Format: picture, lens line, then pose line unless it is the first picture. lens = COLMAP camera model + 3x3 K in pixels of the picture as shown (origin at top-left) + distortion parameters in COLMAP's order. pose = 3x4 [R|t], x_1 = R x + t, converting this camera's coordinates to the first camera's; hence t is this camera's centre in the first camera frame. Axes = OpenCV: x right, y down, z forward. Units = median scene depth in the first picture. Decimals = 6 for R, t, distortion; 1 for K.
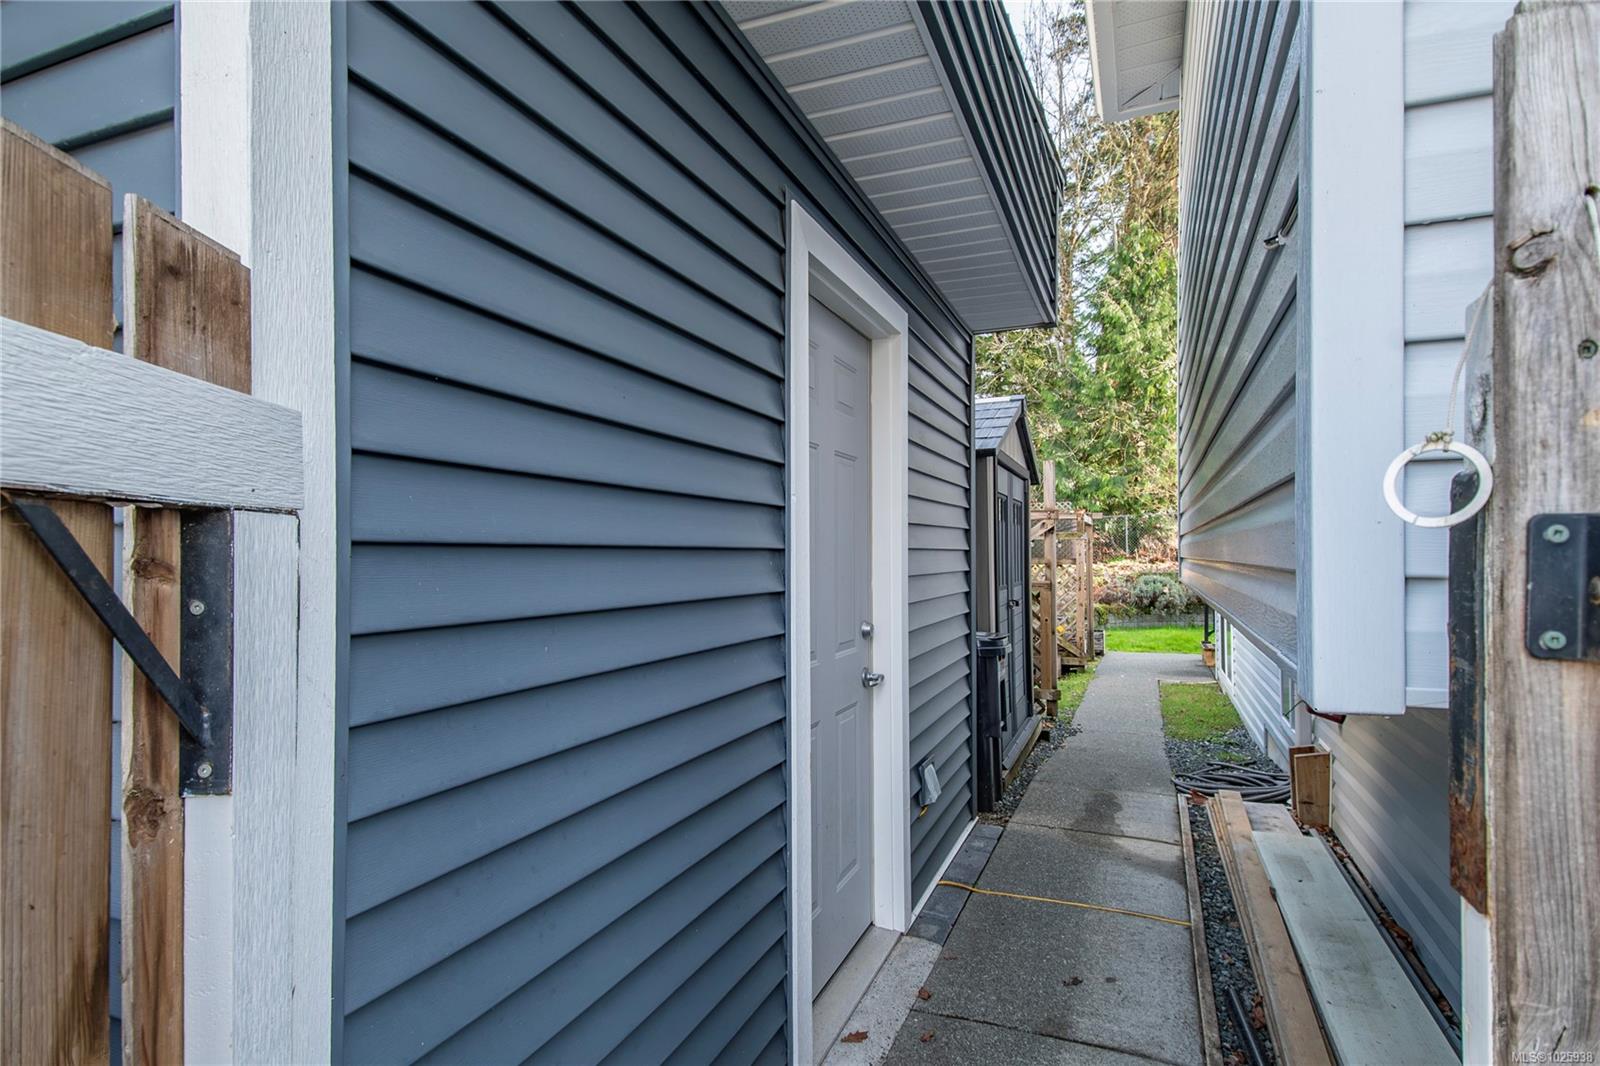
lens RADIAL K [[836.2, 0, 805.2], [0, 836.2, 536.1], [0, 0, 1]] dist [0.075702, -0.045326]
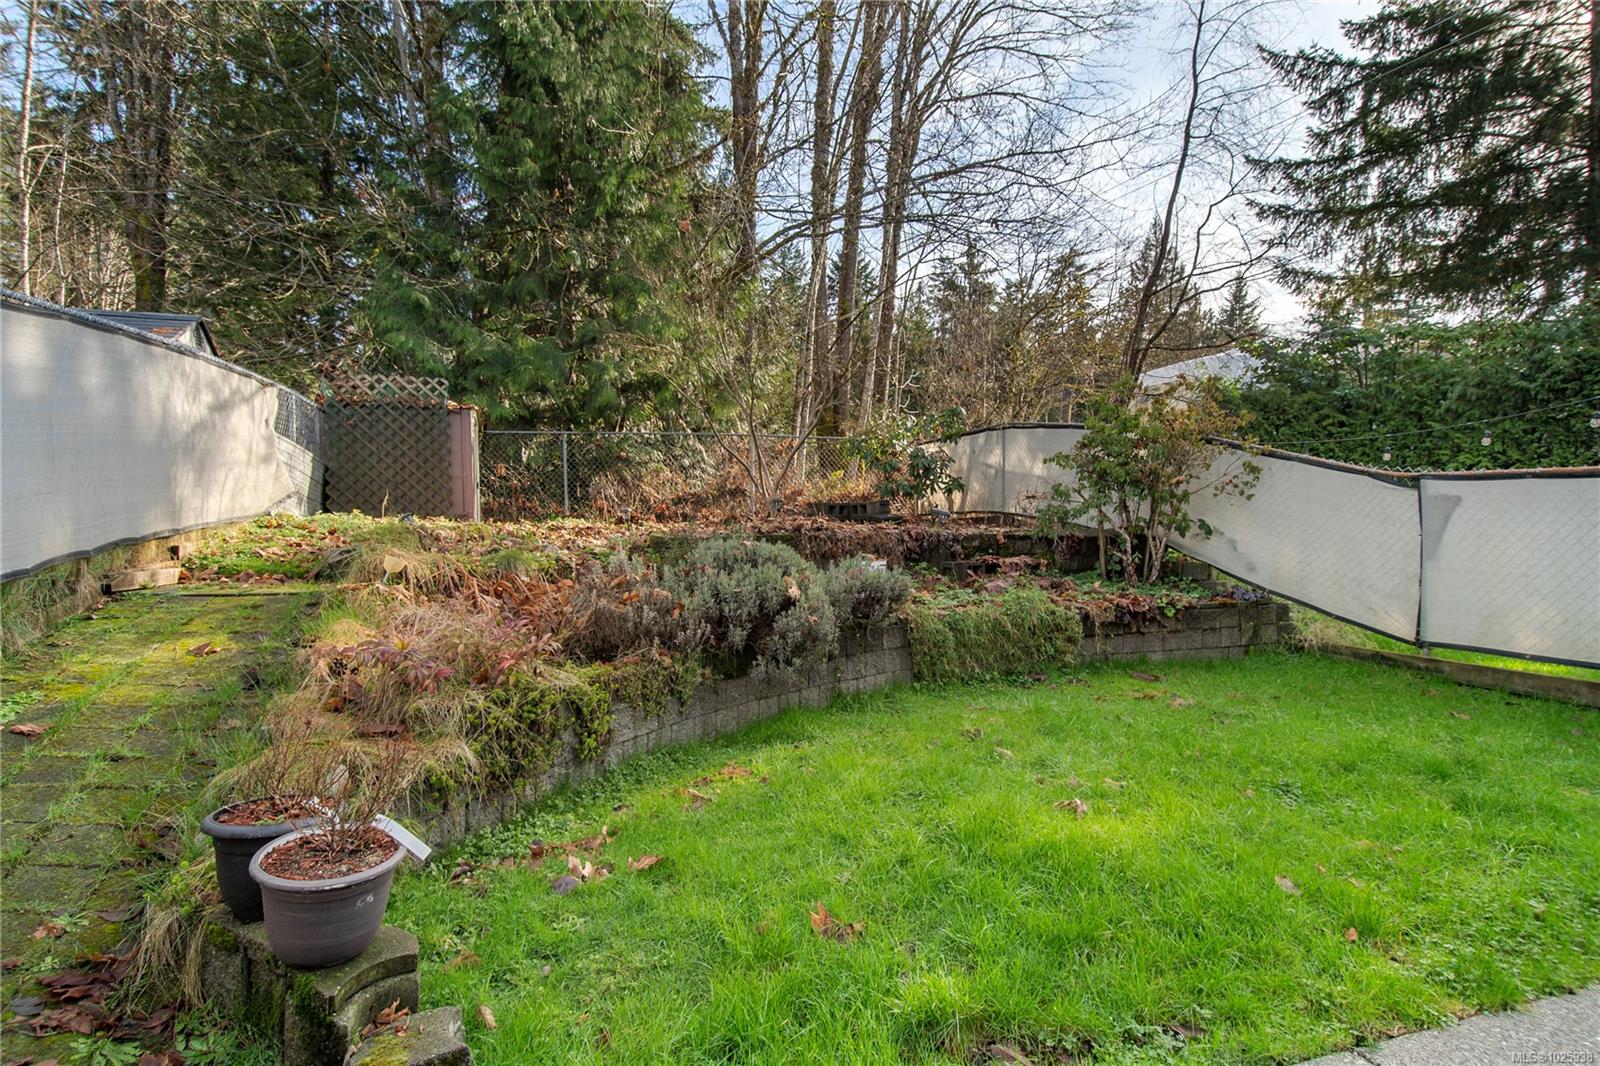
lens RADIAL K [[836.2, 0, 805.2], [0, 836.2, 536.1], [0, 0, 1]] dist [0.075702, -0.045326]
pose [[0.763937, -0.001482, 0.645289, 0.250212], [-0.008683, 0.999883, 0.012577, 0.042771], [-0.645233, -0.015211, 0.763835, 0.785440]]
